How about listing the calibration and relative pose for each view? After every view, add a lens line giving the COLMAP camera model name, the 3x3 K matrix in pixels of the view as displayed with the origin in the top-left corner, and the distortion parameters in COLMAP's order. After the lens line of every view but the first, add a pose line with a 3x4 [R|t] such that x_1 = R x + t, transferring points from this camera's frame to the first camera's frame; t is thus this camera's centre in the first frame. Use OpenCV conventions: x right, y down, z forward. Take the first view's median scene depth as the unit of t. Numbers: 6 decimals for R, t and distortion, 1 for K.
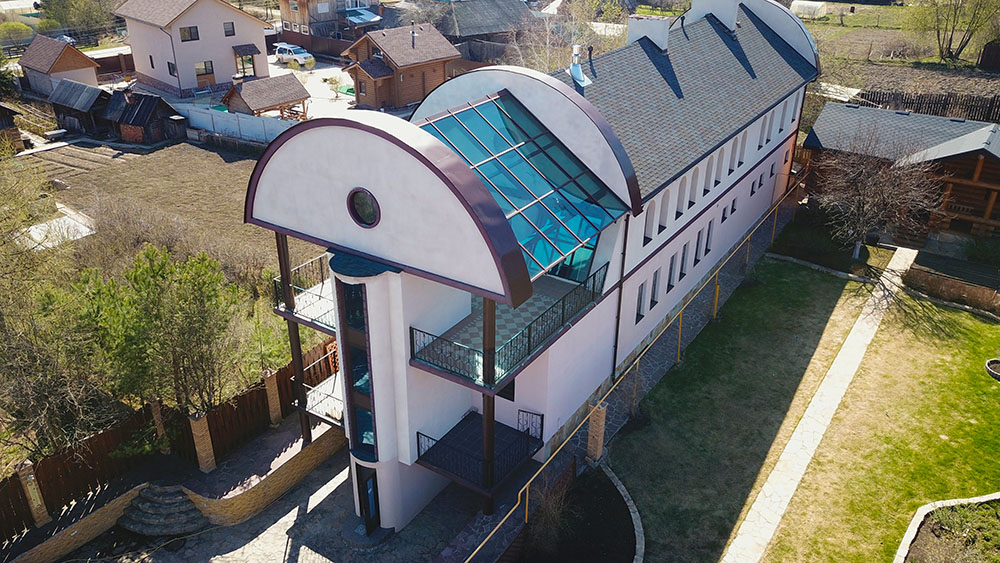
lens RADIAL K [[780.0, 0, 489.7], [0, 780.0, 283.2], [0, 0, 1]] dist [0.013567, 0.005838]
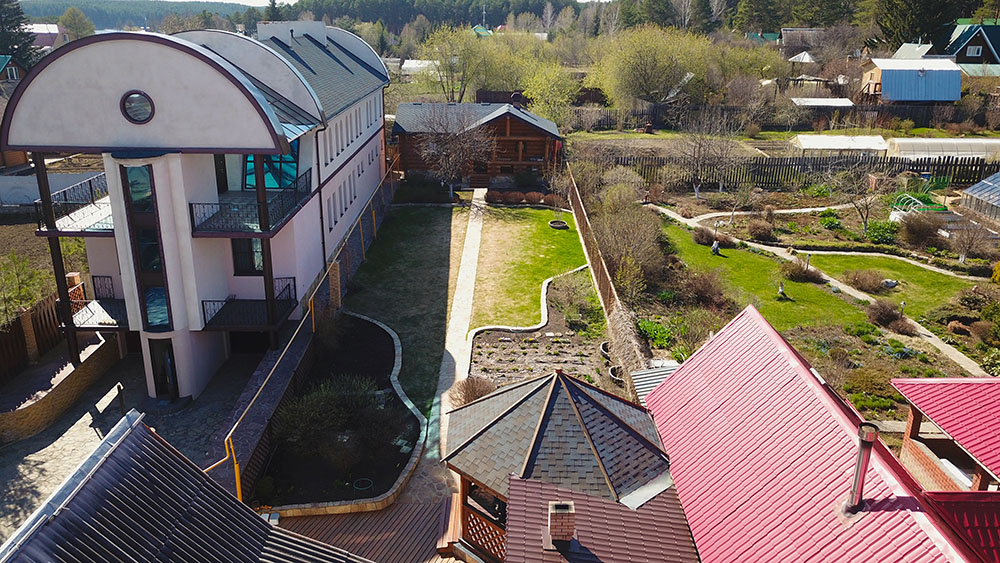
lens RADIAL K [[768.6, 0, 491.8], [0, 768.6, 279.9], [0, 0, 1]] dist [0.033318, -0.034346]
pose [[0.830893, -0.174031, 0.528516, -0.294952], [0.246414, 0.966700, -0.069075, 0.299459], [-0.498895, 0.187628, 0.846108, -0.215775]]
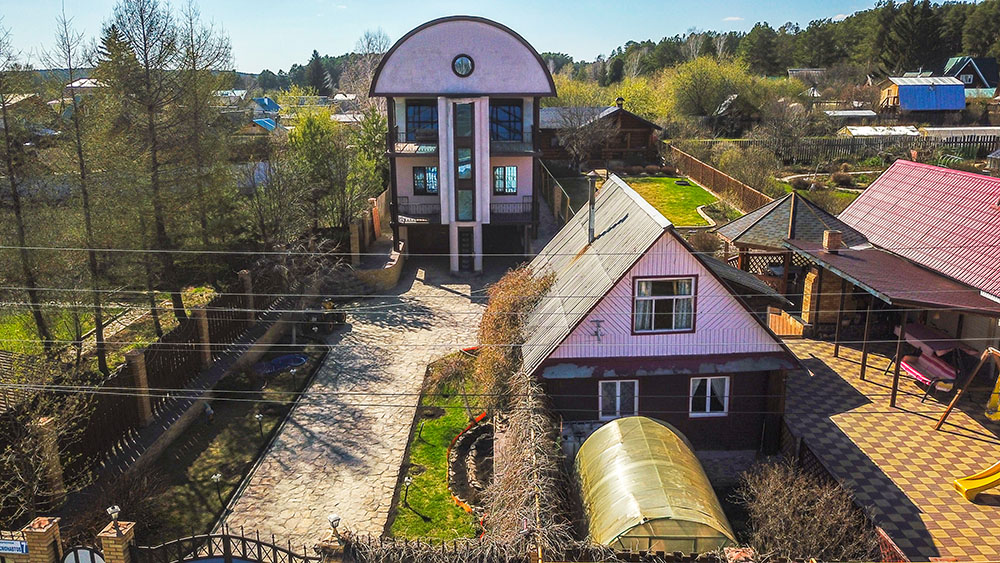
lens RADIAL K [[768.6, 0, 491.8], [0, 768.6, 279.9], [0, 0, 1]] dist [0.033318, -0.034346]
pose [[0.819734, -0.150554, 0.552602, -0.909706], [0.268441, 0.953289, -0.138488, 0.506691], [-0.505939, 0.261864, 0.821859, -0.327634]]
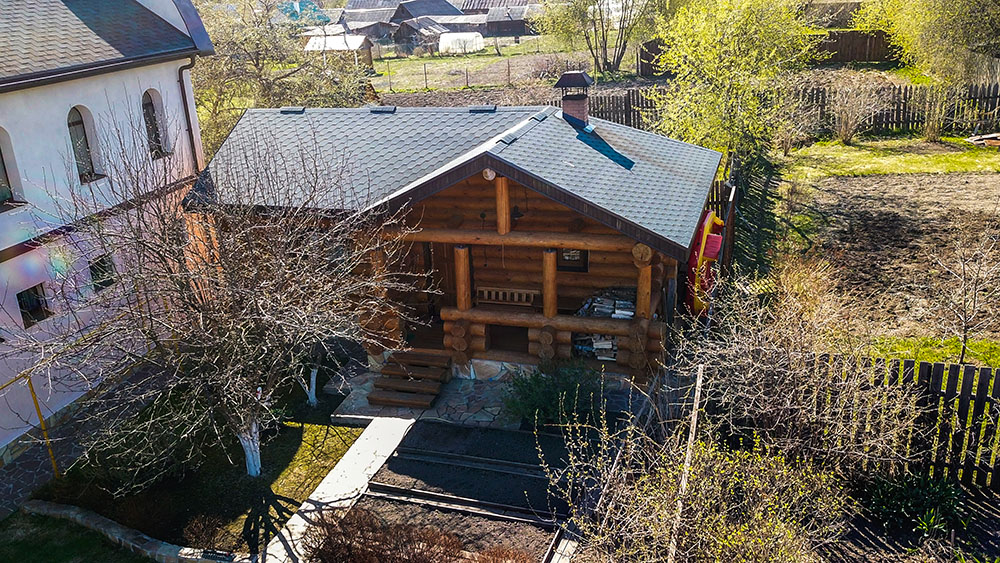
lens RADIAL K [[841.3, 0, 486.4], [0, 841.3, 285.8], [0, 0, 1]] dist [0.065406, -0.124689]
pose [[0.953765, -0.156552, 0.256563, 0.657655], [0.185570, 0.978225, -0.092948, -0.084200], [-0.236425, 0.136261, 0.962048, 0.771547]]
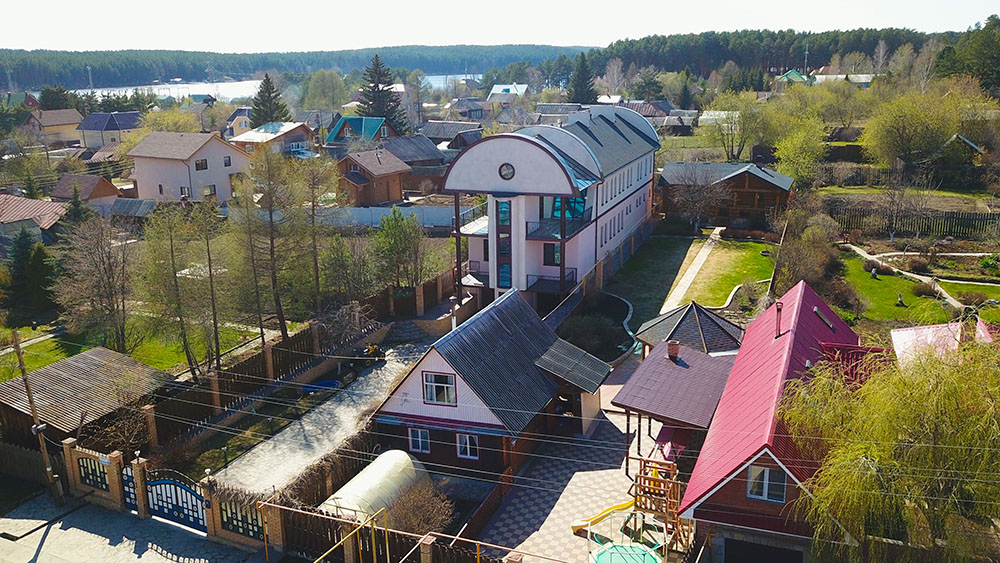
lens RADIAL K [[841.3, 0, 486.4], [0, 841.3, 285.8], [0, 0, 1]] dist [0.065406, -0.124689]
pose [[0.975975, -0.076926, 0.203853, -0.596666], [0.117737, 0.973441, -0.196344, 0.579670], [-0.183335, 0.215628, 0.959111, -1.103021]]
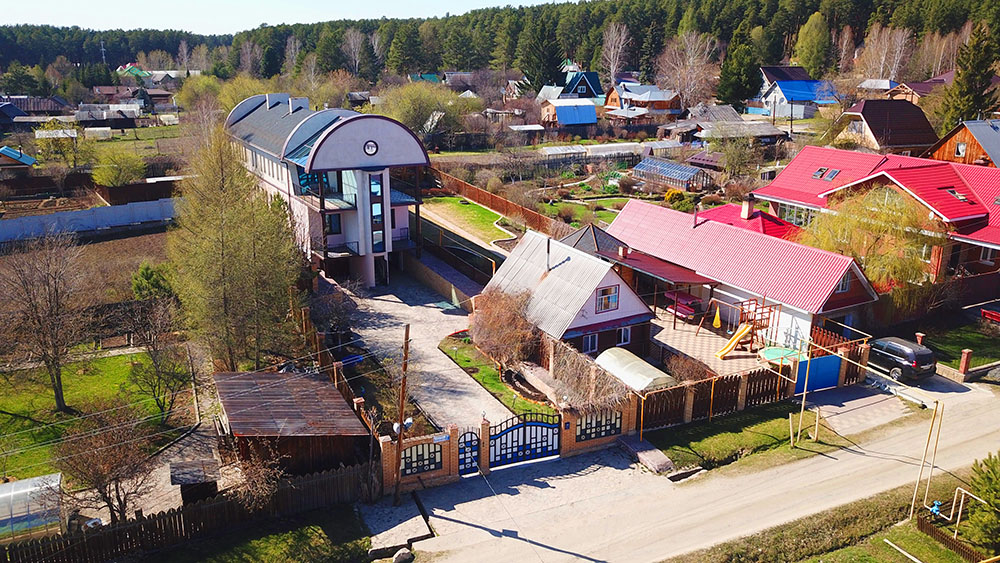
lens RADIAL K [[768.6, 0, 491.8], [0, 768.6, 279.9], [0, 0, 1]] dist [0.033318, -0.034346]
pose [[0.465476, -0.252486, 0.848282, -1.800746], [0.399335, 0.915255, 0.053294, 0.269413], [-0.789850, 0.313942, 0.526856, -0.478518]]
